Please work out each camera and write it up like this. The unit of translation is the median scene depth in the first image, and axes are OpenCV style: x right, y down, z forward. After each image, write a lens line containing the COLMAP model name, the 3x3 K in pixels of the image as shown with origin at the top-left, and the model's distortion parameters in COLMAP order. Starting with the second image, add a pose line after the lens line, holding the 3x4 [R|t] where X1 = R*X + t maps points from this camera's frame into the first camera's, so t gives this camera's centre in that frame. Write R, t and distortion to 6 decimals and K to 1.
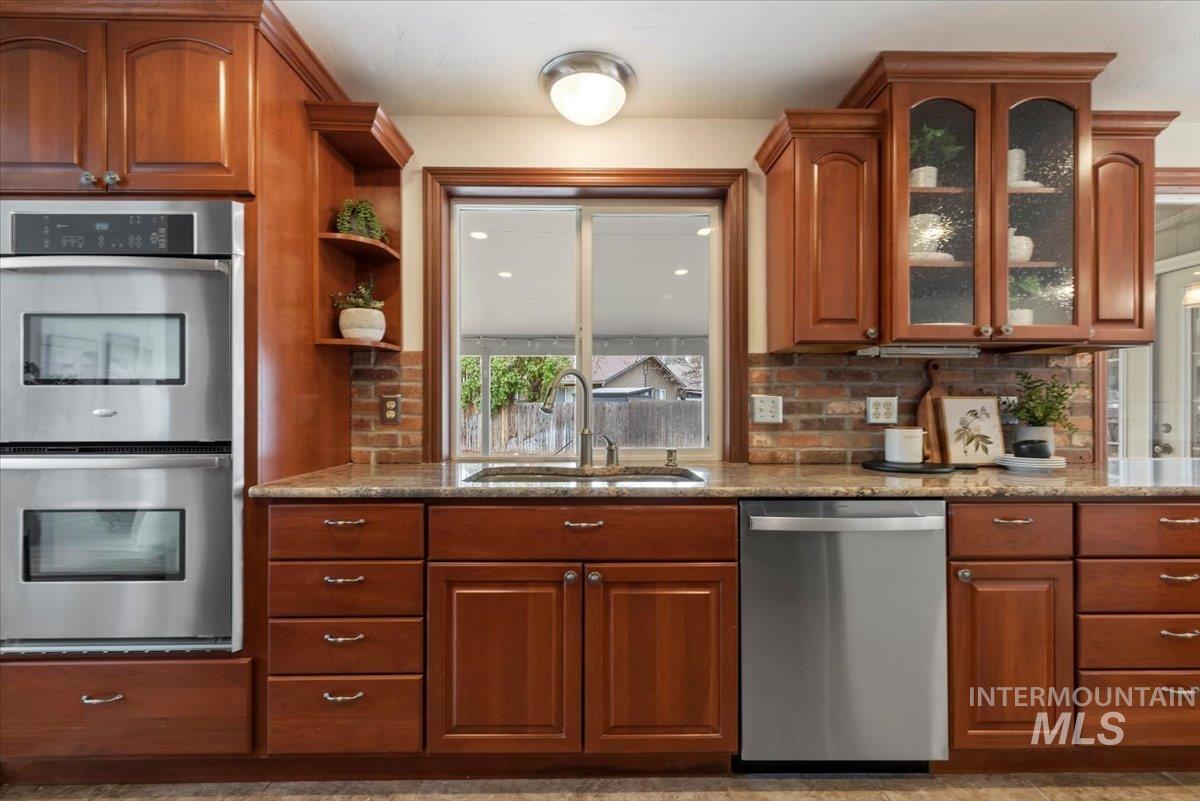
lens RADIAL K [[527.0, 0, 598.9], [0, 527.0, 398.7], [0, 0, 1]] dist [-0.000433, -0.000394]
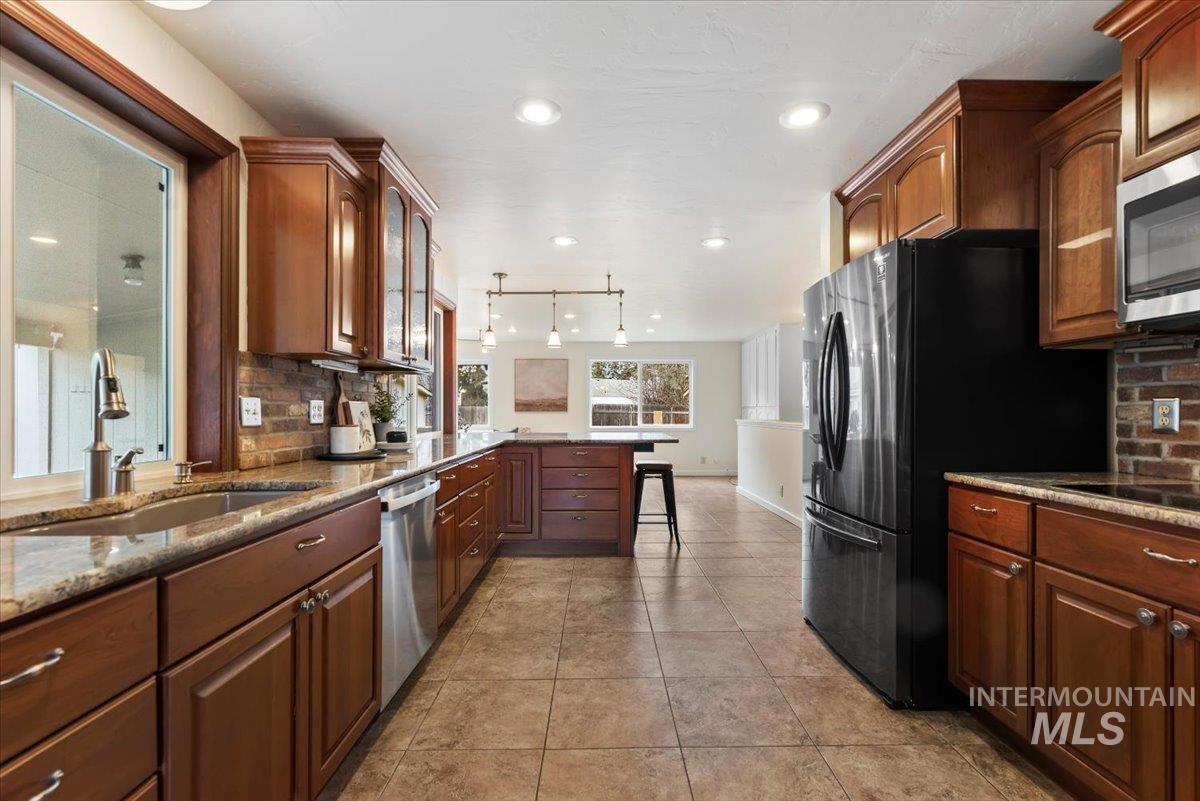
lens RADIAL K [[527.0, 0, 601.4], [0, 527.0, 406.8], [0, 0, 1]] dist [-0.000433, -0.000394]
pose [[0.001998, 0.004018, 0.999990, -0.630624], [-0.002417, 0.999989, -0.004013, 0.013685], [-0.999995, -0.002409, 0.002007, 0.367325]]
